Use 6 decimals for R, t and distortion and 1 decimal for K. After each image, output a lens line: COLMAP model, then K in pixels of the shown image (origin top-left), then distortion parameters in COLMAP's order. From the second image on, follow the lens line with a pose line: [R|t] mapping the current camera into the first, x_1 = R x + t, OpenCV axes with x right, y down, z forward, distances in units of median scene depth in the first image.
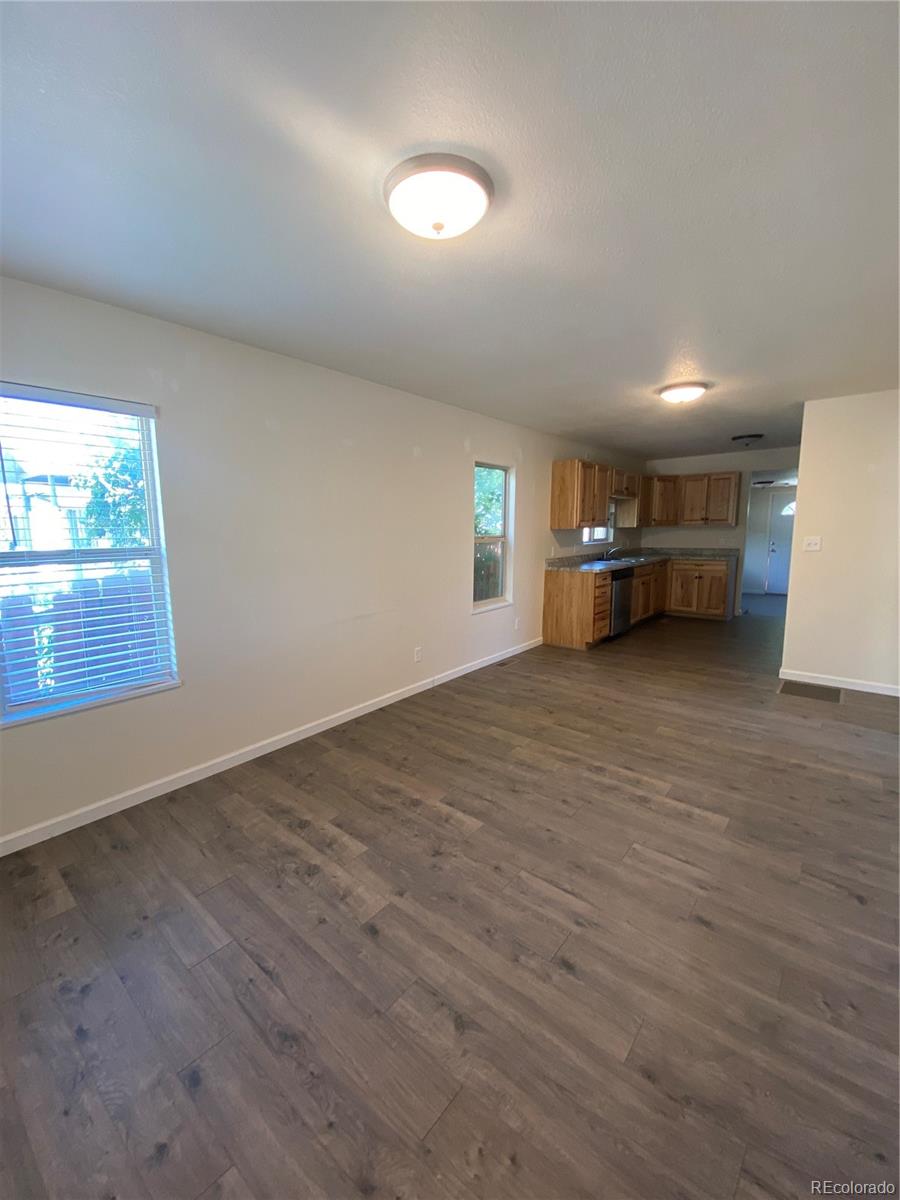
lens RADIAL K [[488.2, 0, 450.0], [0, 488.2, 600.0], [0, 0, 1]] dist [0.038730, -0.023793]
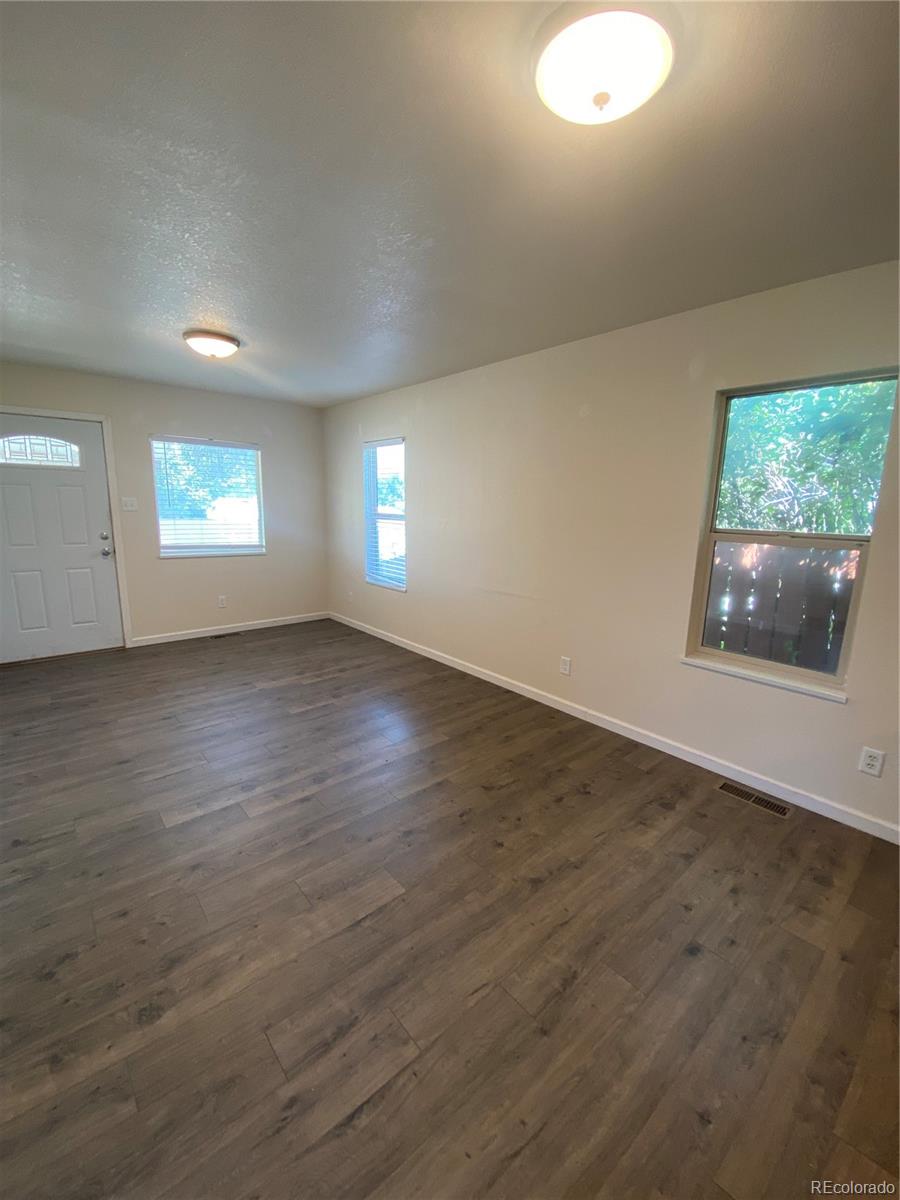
lens RADIAL K [[488.2, 0, 450.0], [0, 488.2, 600.0], [0, 0, 1]] dist [0.038730, -0.023793]
pose [[-0.171846, 0.196244, -0.965379, 1.165438], [-0.174086, 0.958485, 0.225831, -0.229507], [0.969620, 0.206868, -0.130548, 1.412886]]
